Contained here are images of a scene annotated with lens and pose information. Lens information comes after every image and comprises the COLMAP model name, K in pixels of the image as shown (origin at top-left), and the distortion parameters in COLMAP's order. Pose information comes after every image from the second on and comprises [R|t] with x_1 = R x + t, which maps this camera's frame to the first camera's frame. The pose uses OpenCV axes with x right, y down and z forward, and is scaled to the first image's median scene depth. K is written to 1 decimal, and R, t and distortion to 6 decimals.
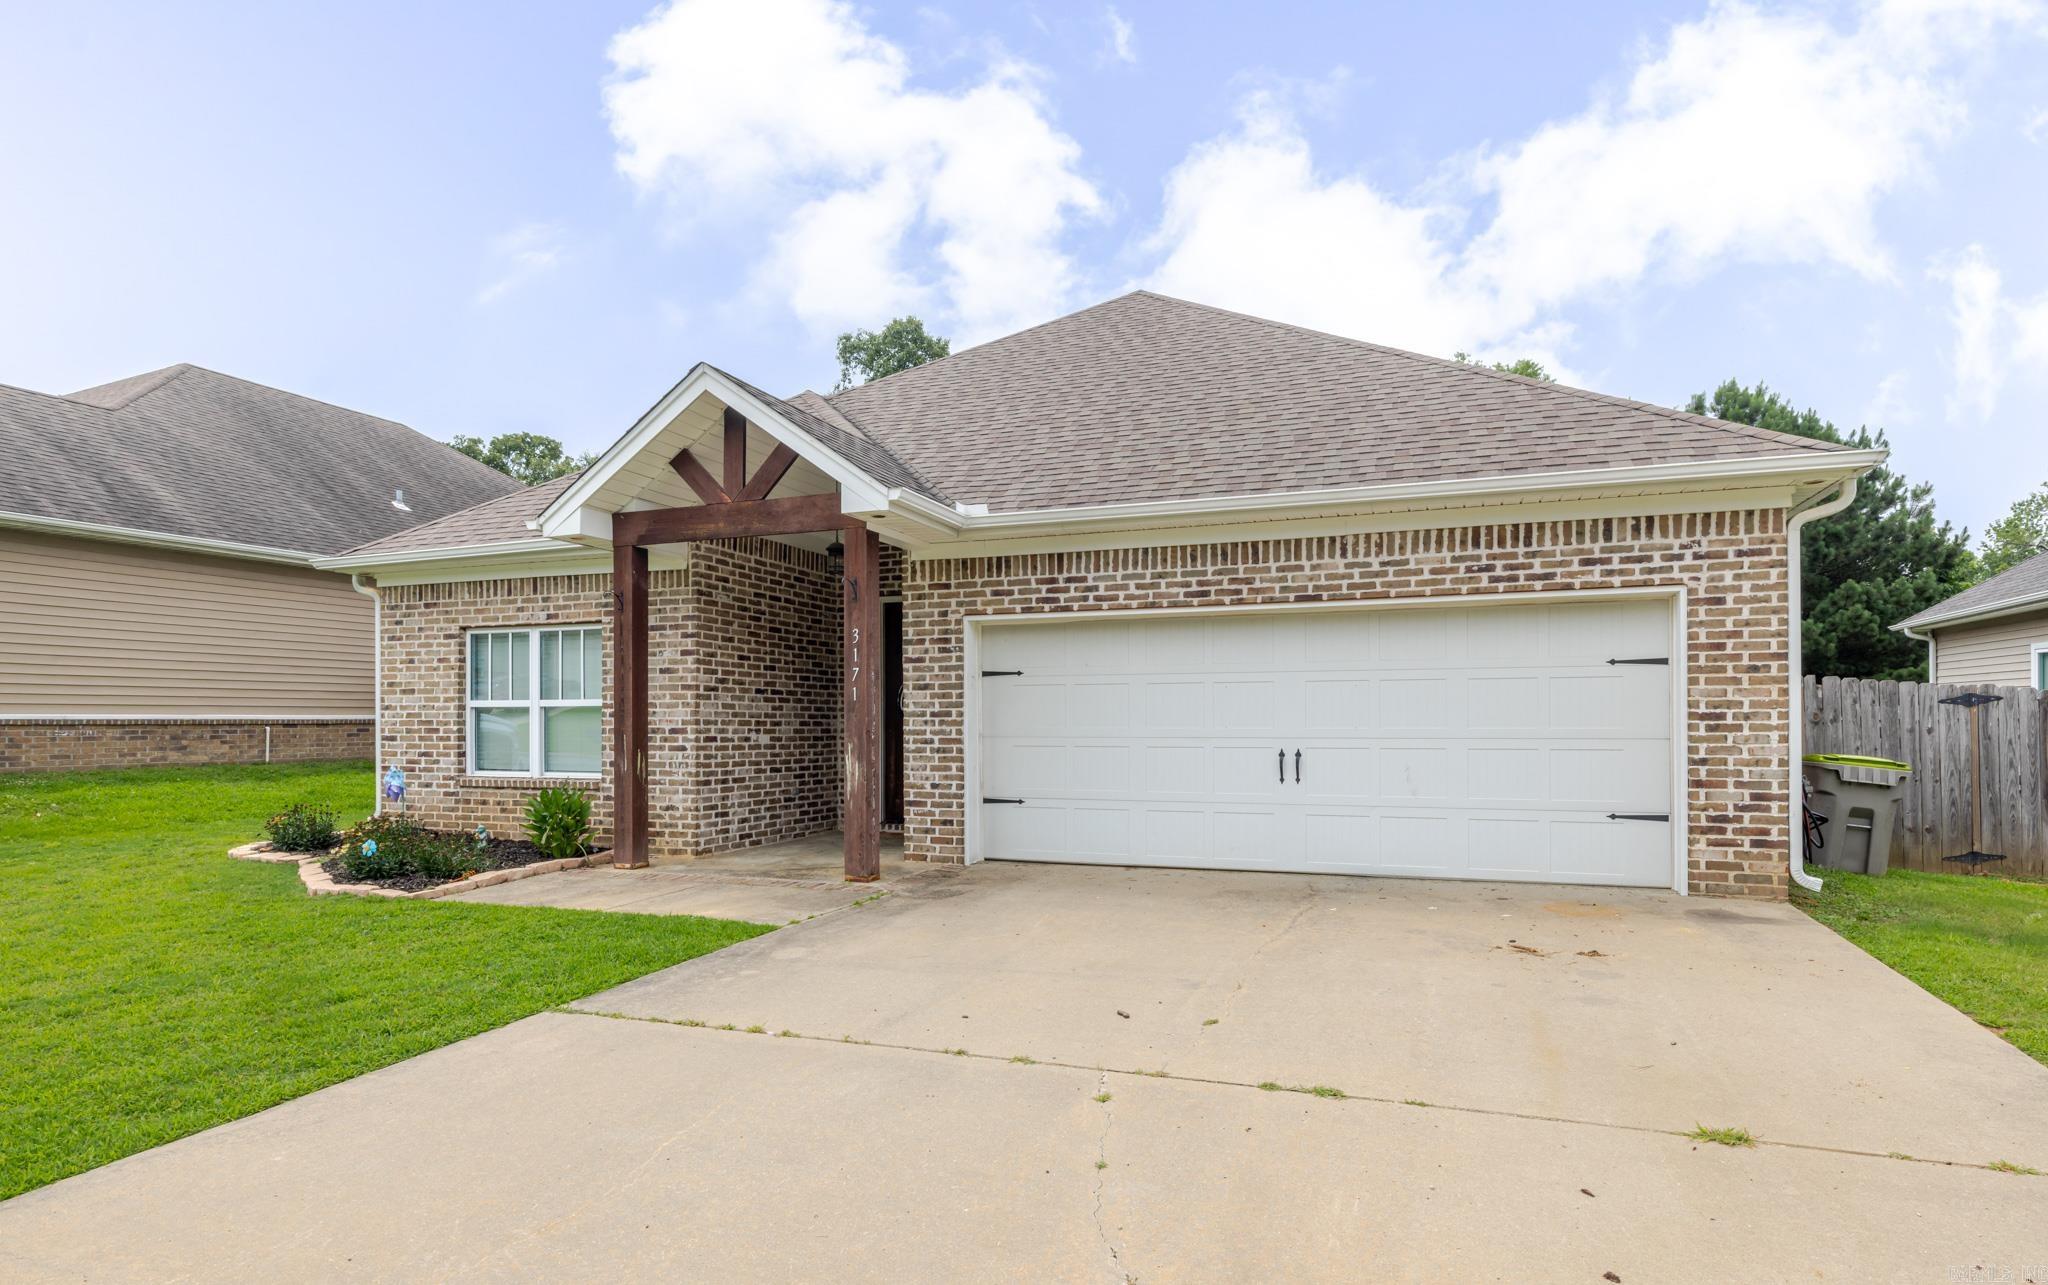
lens RADIAL K [[1079.8, 0, 1026.9], [0, 1079.8, 662.8], [0, 0, 1]] dist [0.001972, 0.000023]
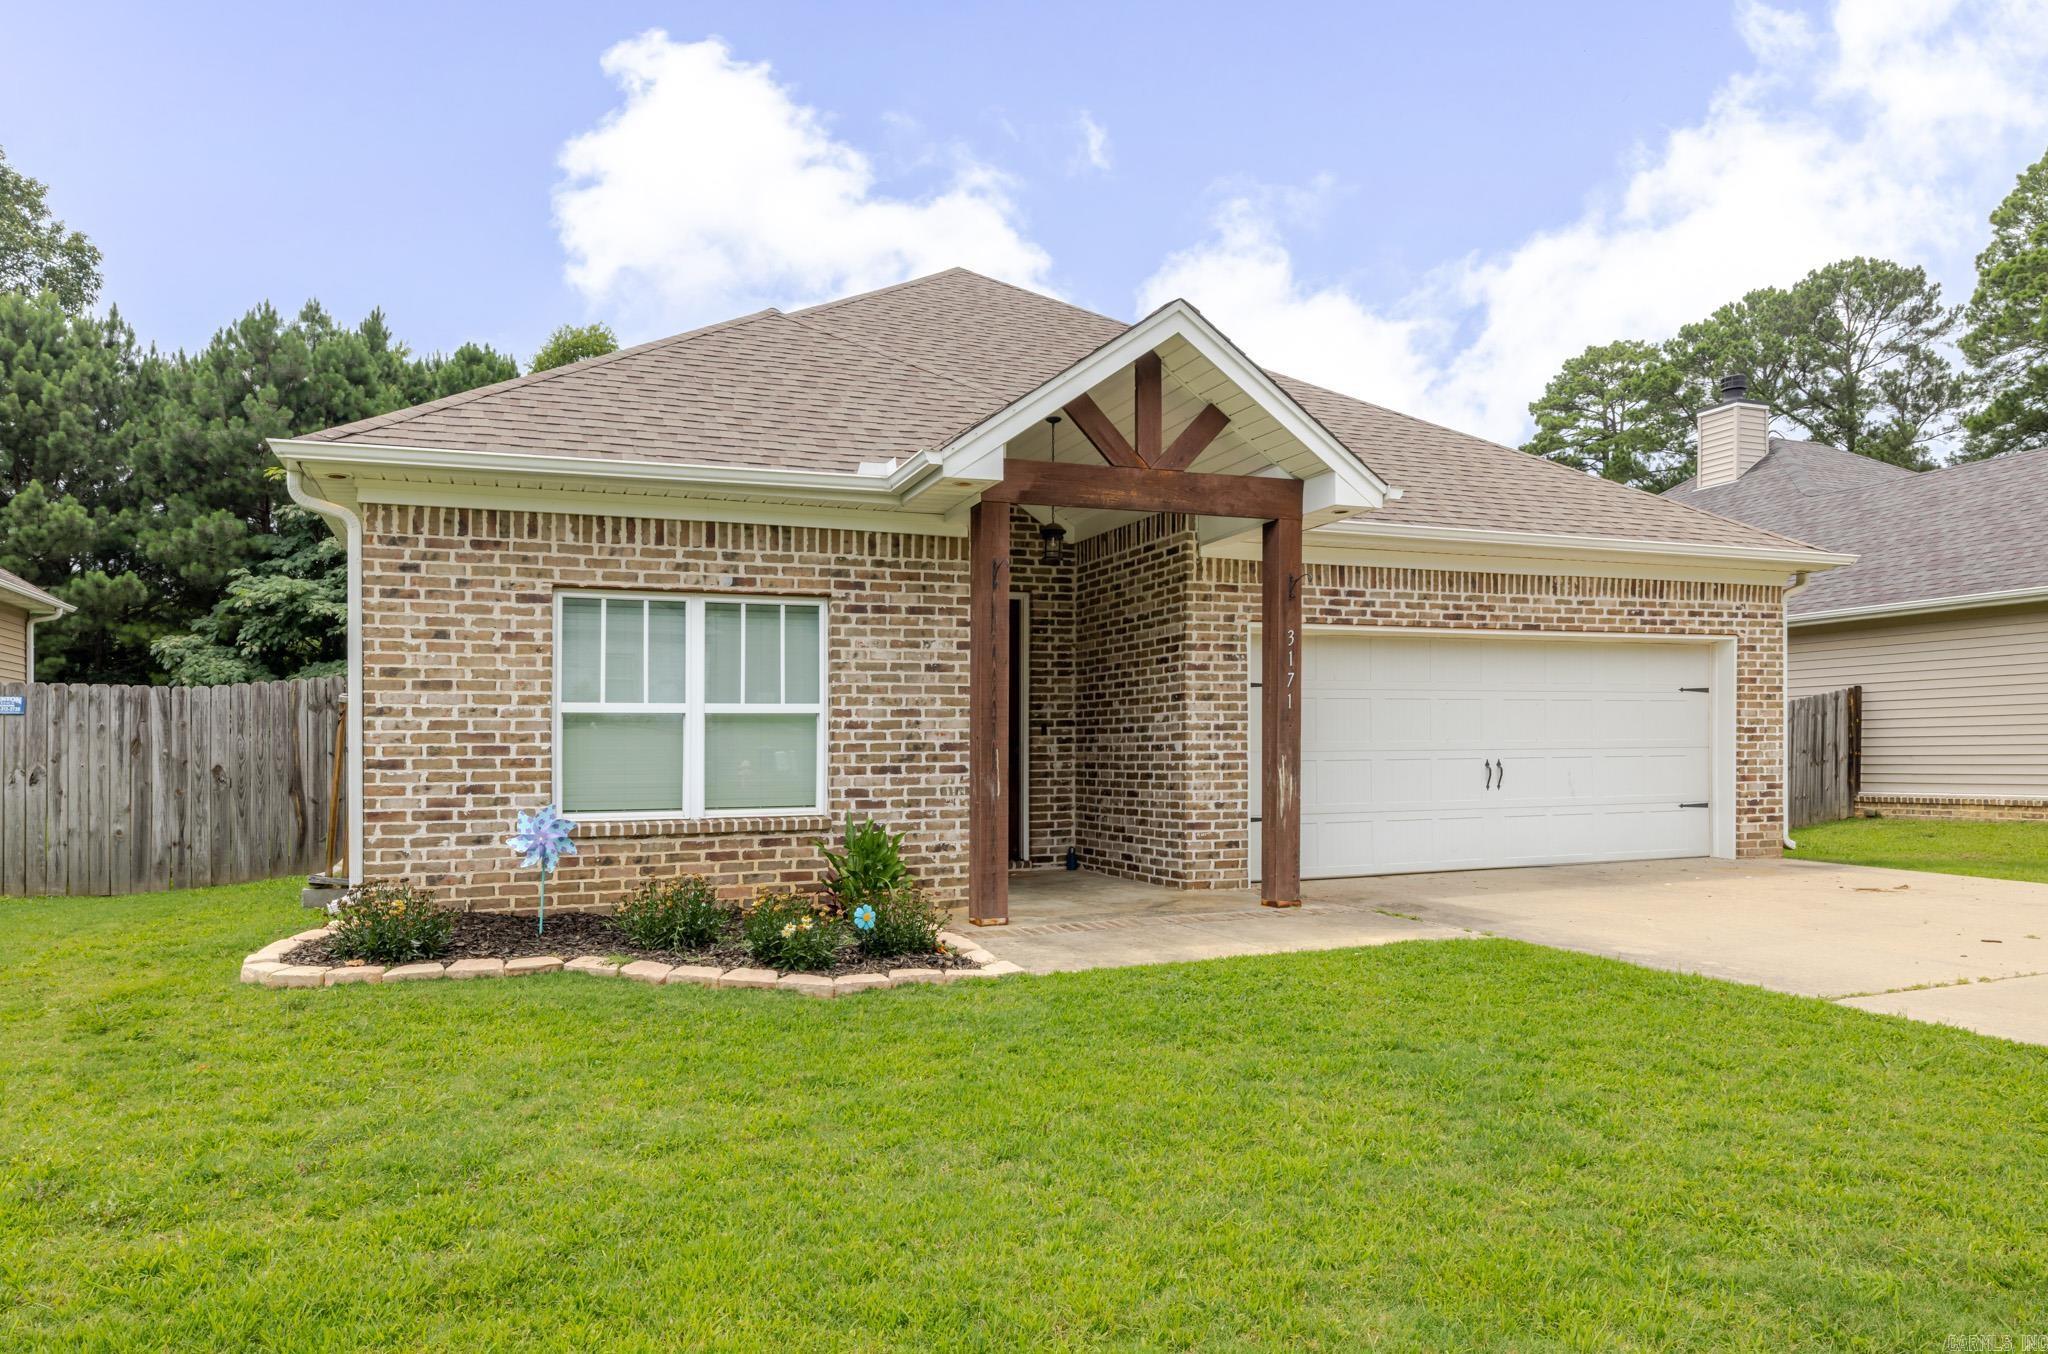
lens RADIAL K [[1180.4, 0, 1025.2], [0, 1180.4, 694.7], [0, 0, 1]] dist [0.001764, 0.000226]
pose [[0.766459, 0.027150, 0.641720, -0.849217], [-0.024950, 0.999611, -0.012492, 0.036574], [-0.641809, -0.006436, 0.766838, 0.336021]]
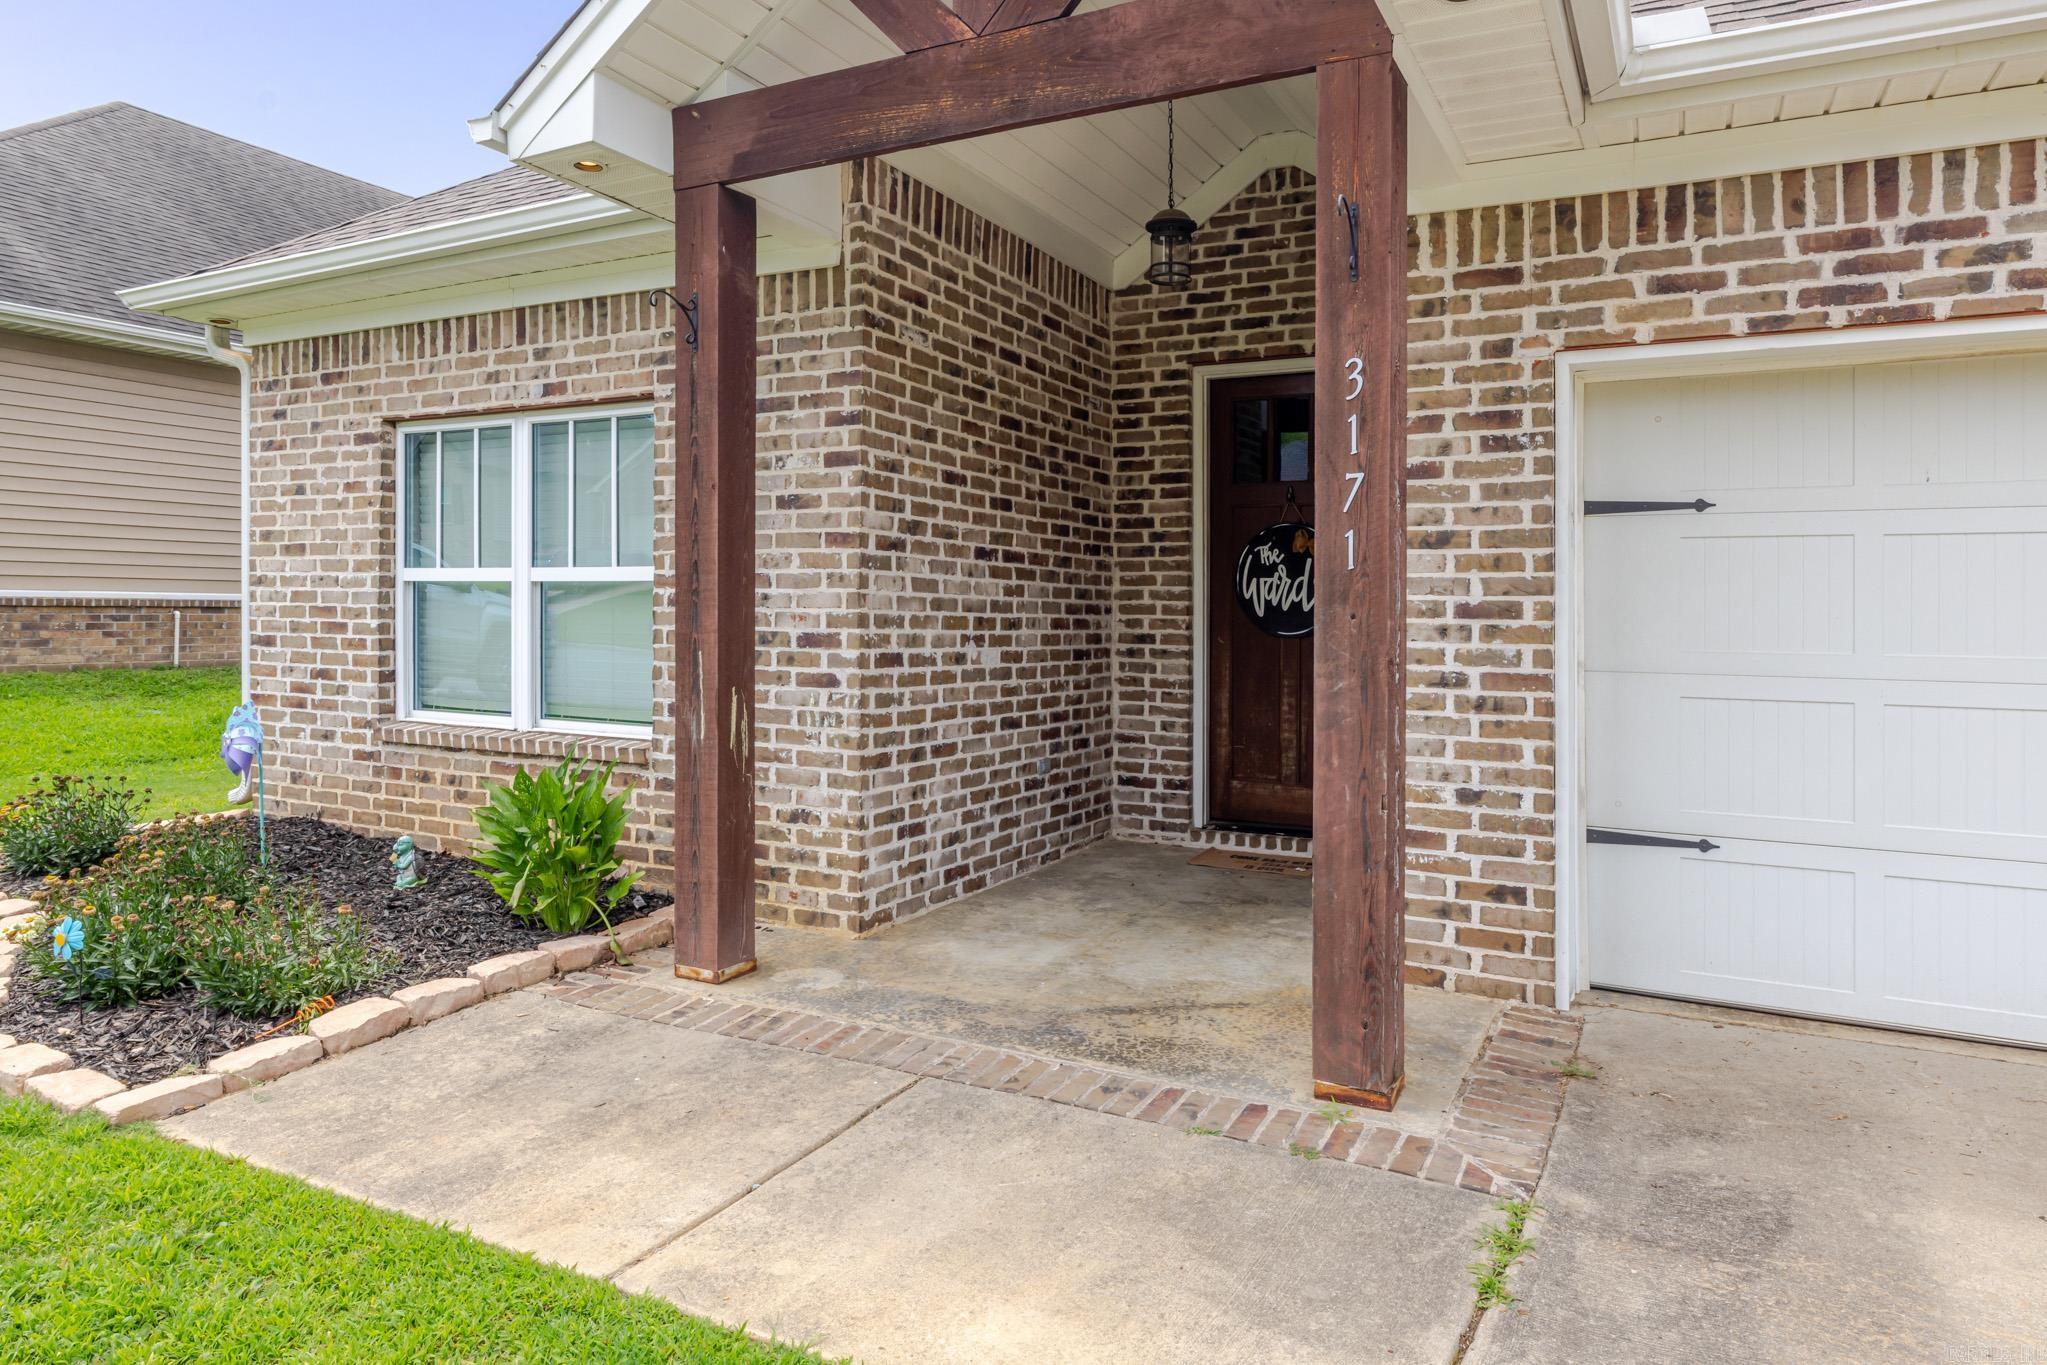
lens RADIAL K [[1293.6, 0, 973.4], [0, 1293.6, 561.5], [0, 0, 1]] dist [-0.004502, 0.001201]
pose [[0.988489, 0.008374, -0.151064, -0.189749], [-0.005979, 0.999849, 0.016304, 0.023466], [0.151177, -0.015213, 0.988390, 0.513847]]
